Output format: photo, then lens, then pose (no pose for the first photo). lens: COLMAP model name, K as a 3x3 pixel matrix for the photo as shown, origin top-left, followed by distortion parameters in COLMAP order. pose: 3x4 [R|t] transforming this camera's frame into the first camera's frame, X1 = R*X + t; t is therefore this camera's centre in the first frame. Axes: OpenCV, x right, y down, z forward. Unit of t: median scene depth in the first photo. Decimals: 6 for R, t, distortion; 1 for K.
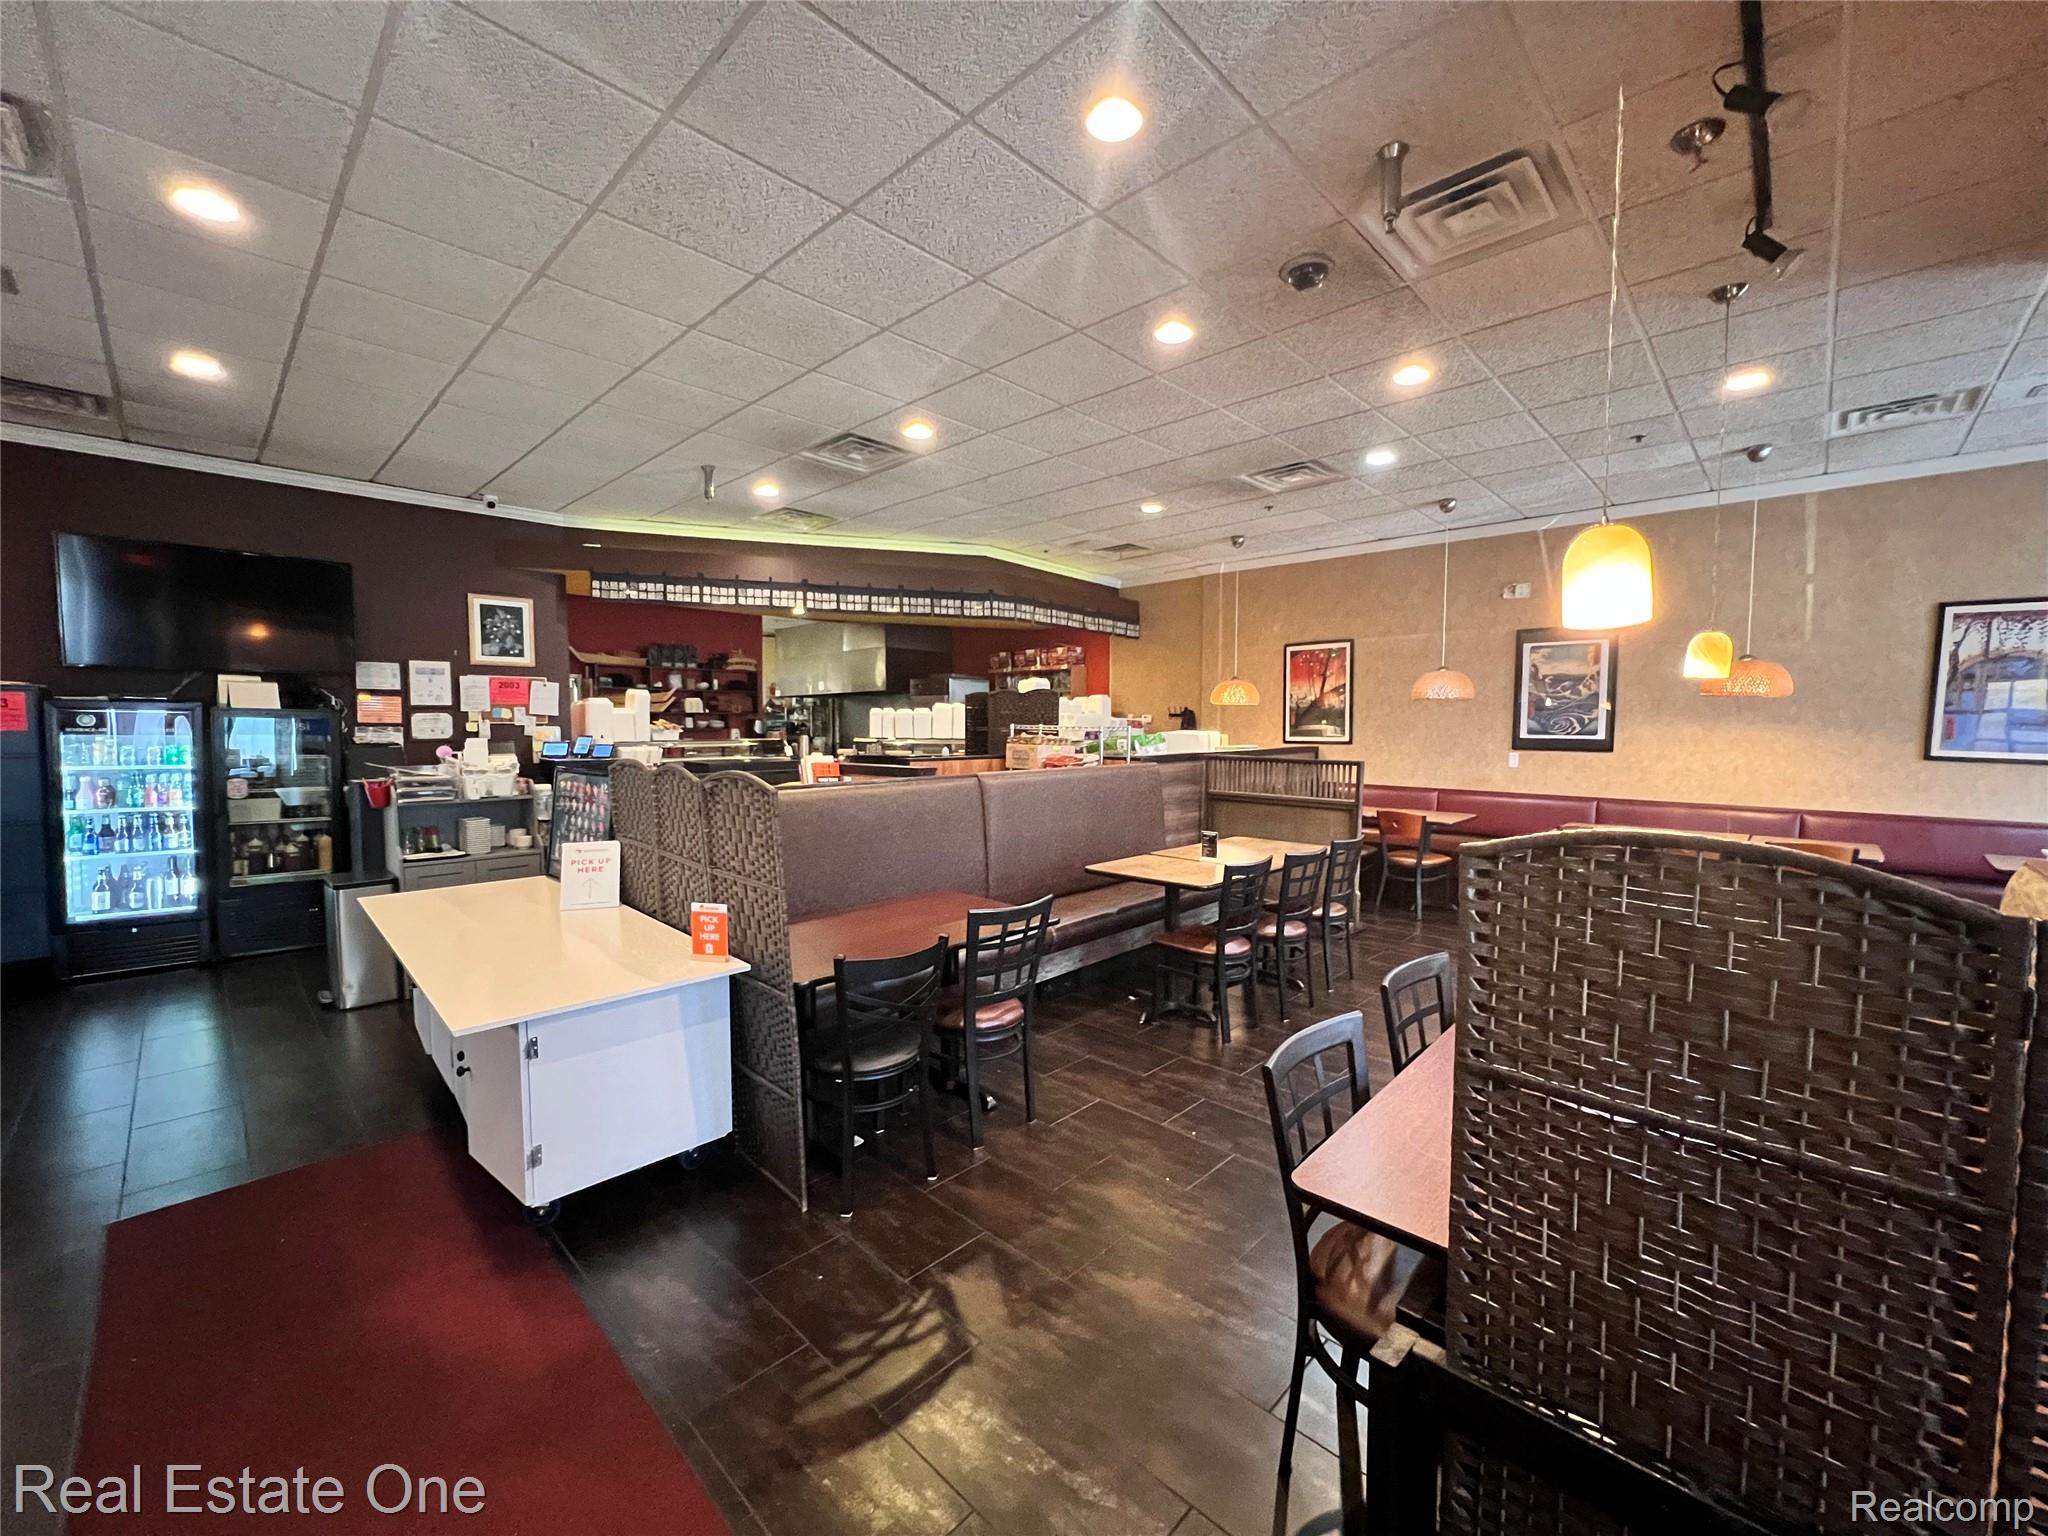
lens RADIAL K [[816.8, 0, 1024.0], [0, 816.8, 768.0], [0, 0, 1]] dist [0.000896, -0.000087]
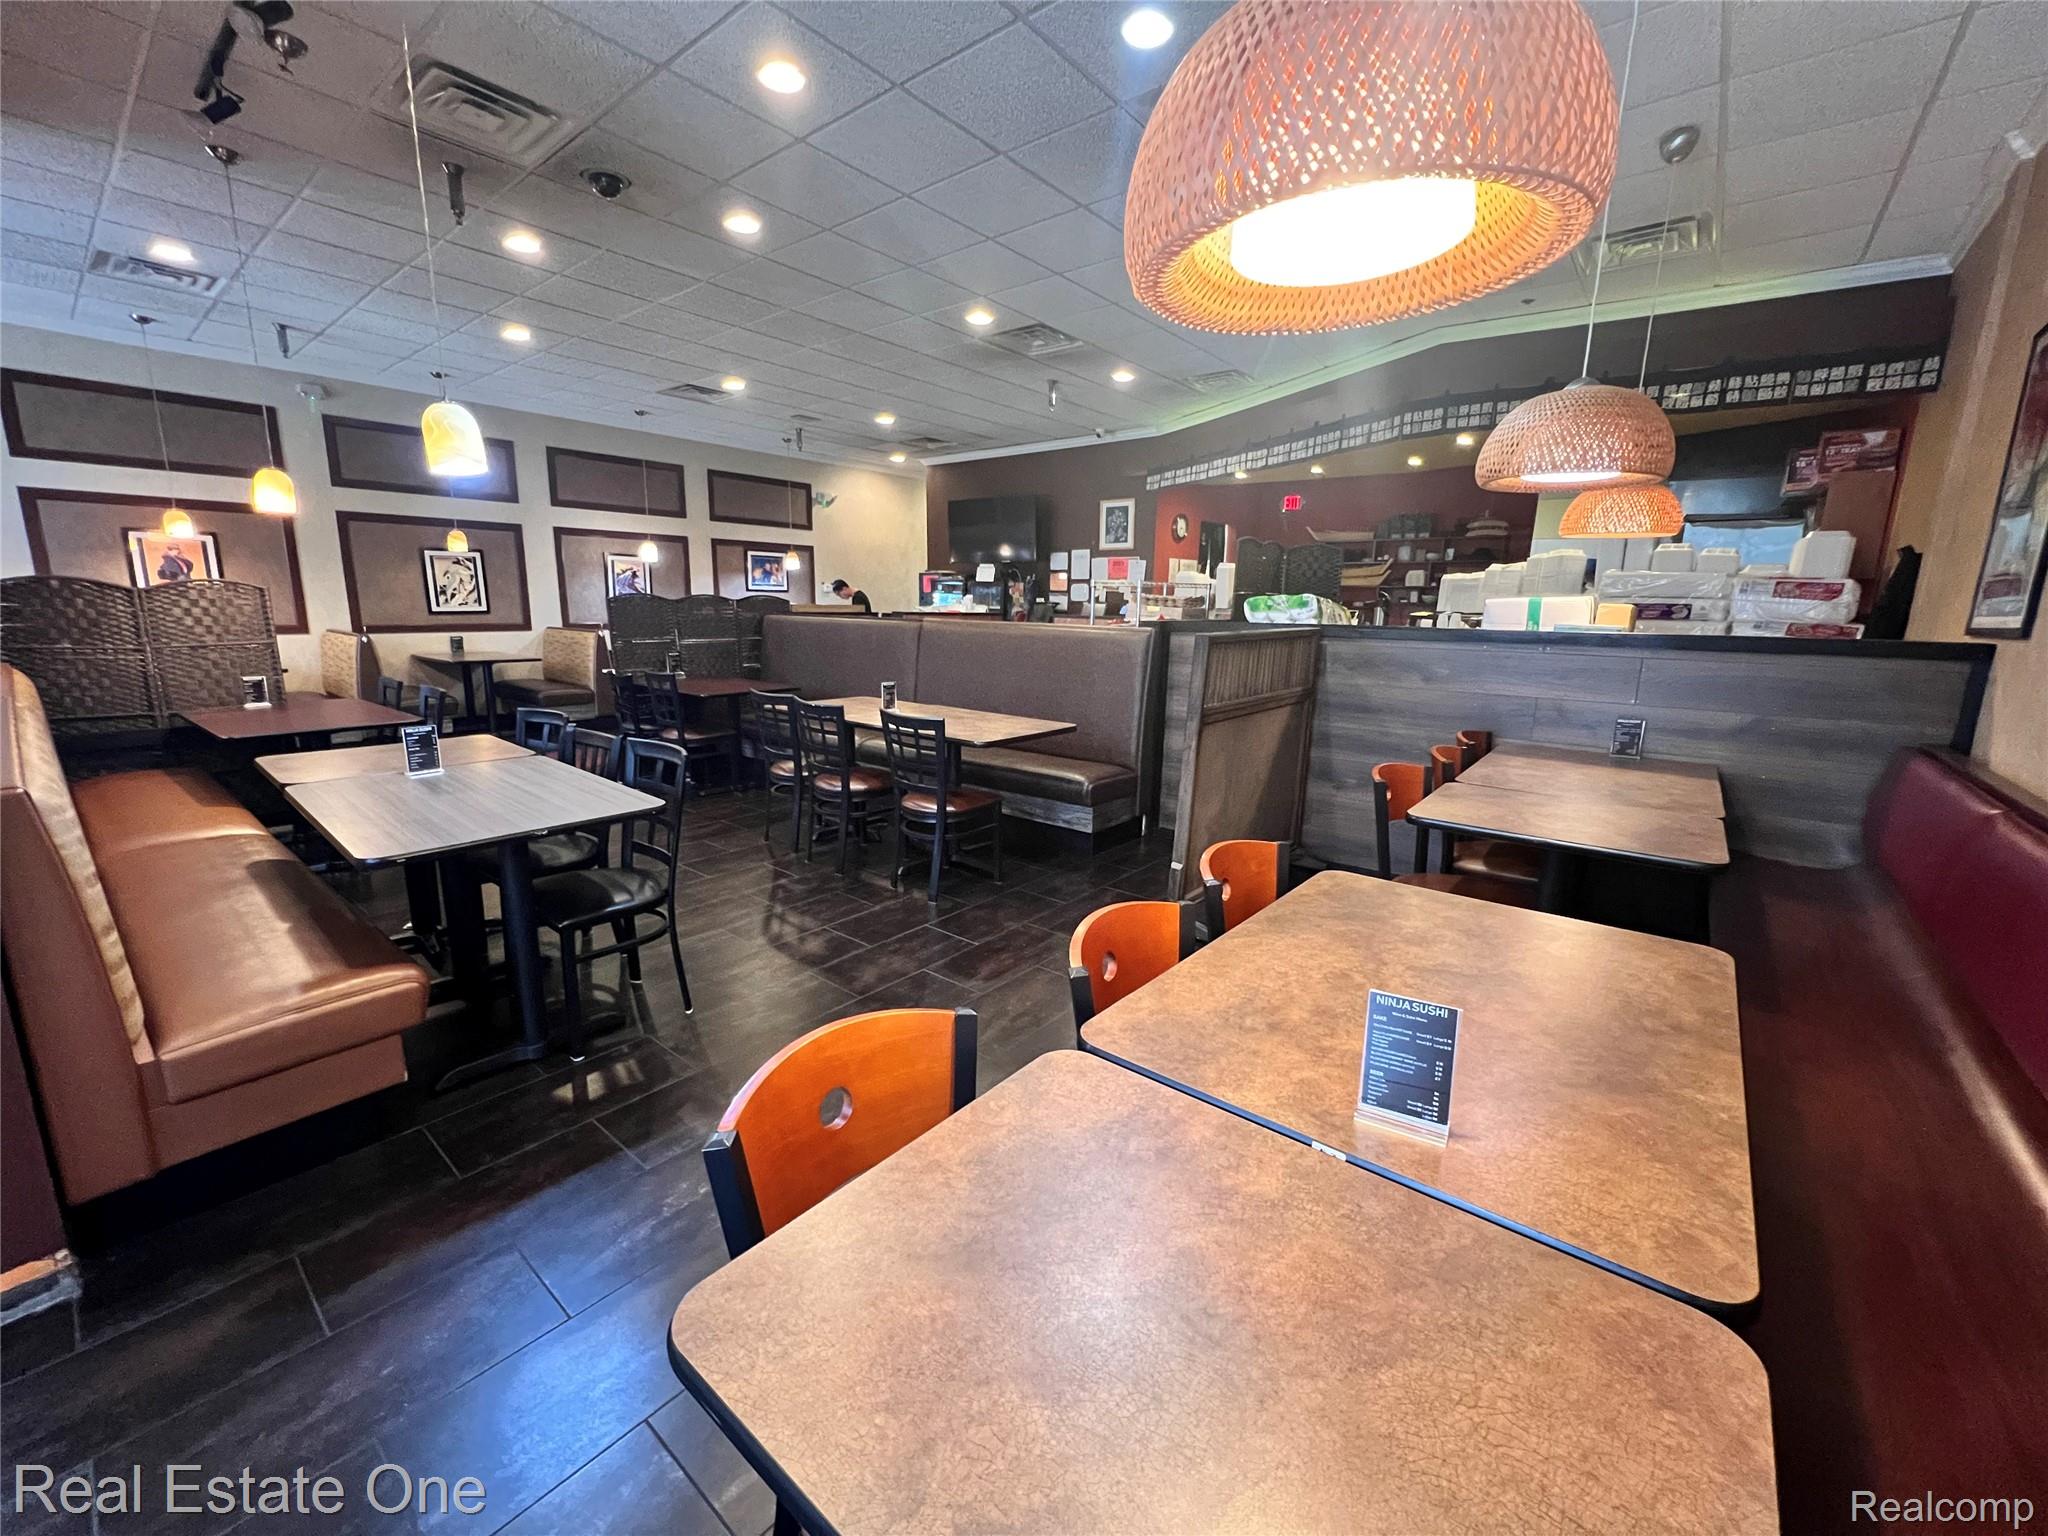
lens RADIAL K [[816.8, 0, 1024.0], [0, 816.8, 768.0], [0, 0, 1]] dist [0.000896, -0.000087]
pose [[0.083069, 0.199284, -0.976415, 0.594089], [-0.075067, 0.978269, 0.193276, -0.011544], [0.993712, 0.057242, 0.096223, 0.525275]]
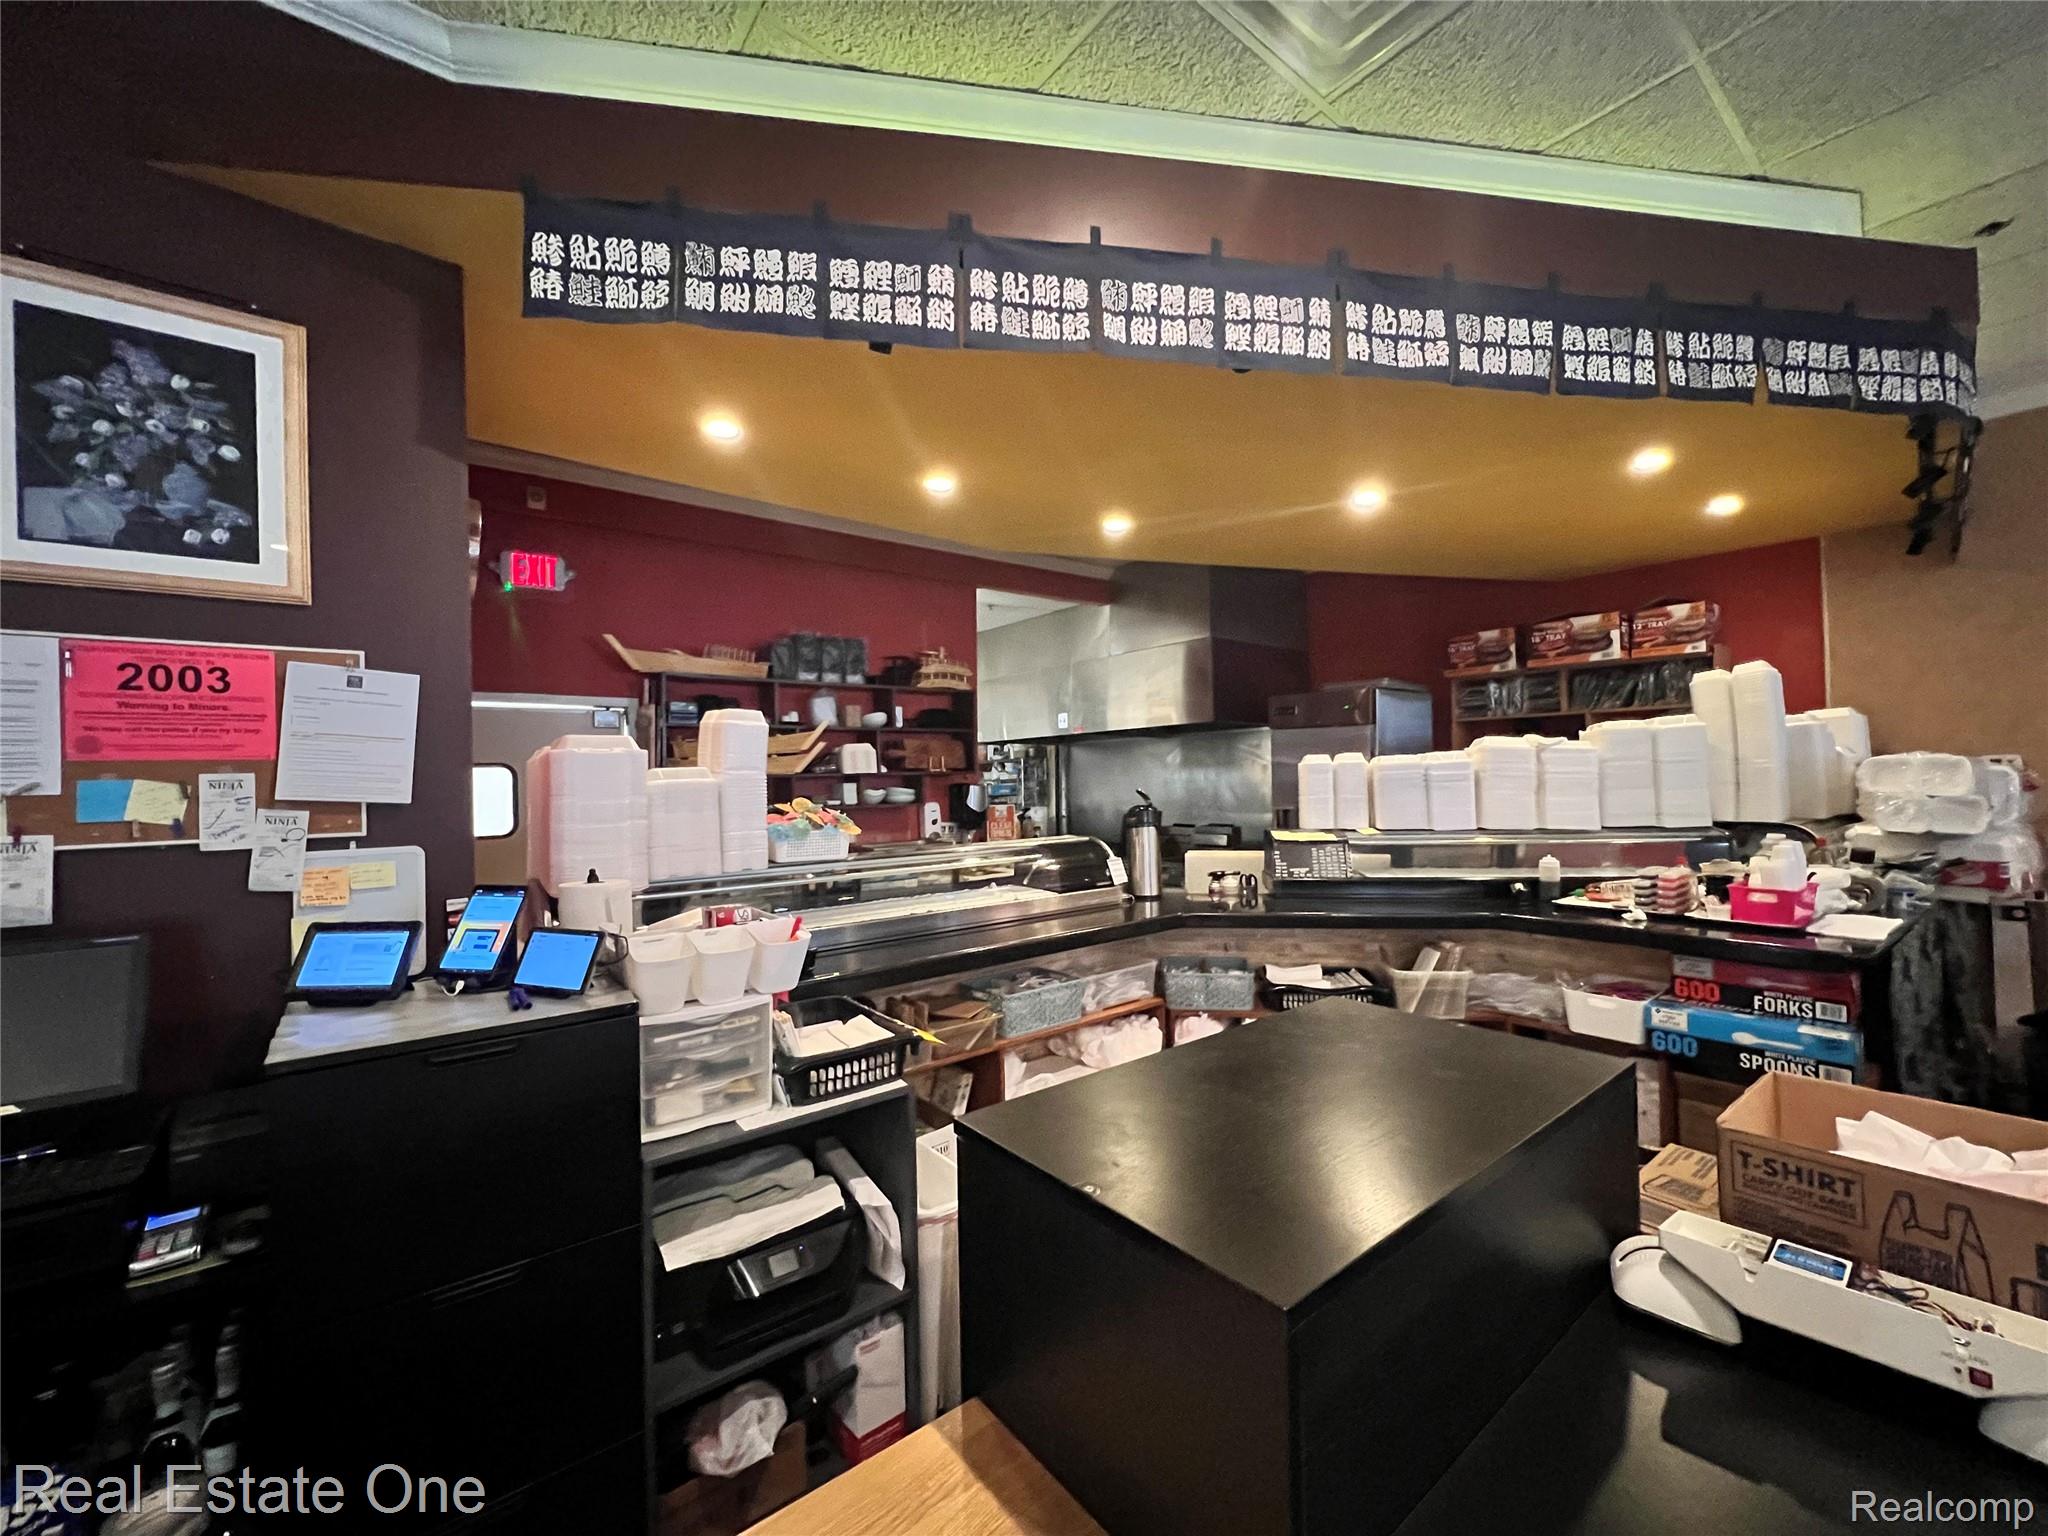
lens RADIAL K [[824.7, 0, 1024.0], [0, 824.7, 768.0], [0, 0, 1]] dist [-0.000685, -0.000041]
pose [[0.989643, -0.021641, -0.141910, -0.264712], [0.012632, 0.997865, -0.064078, -0.042713], [0.142994, 0.061622, 0.987803, 0.588798]]
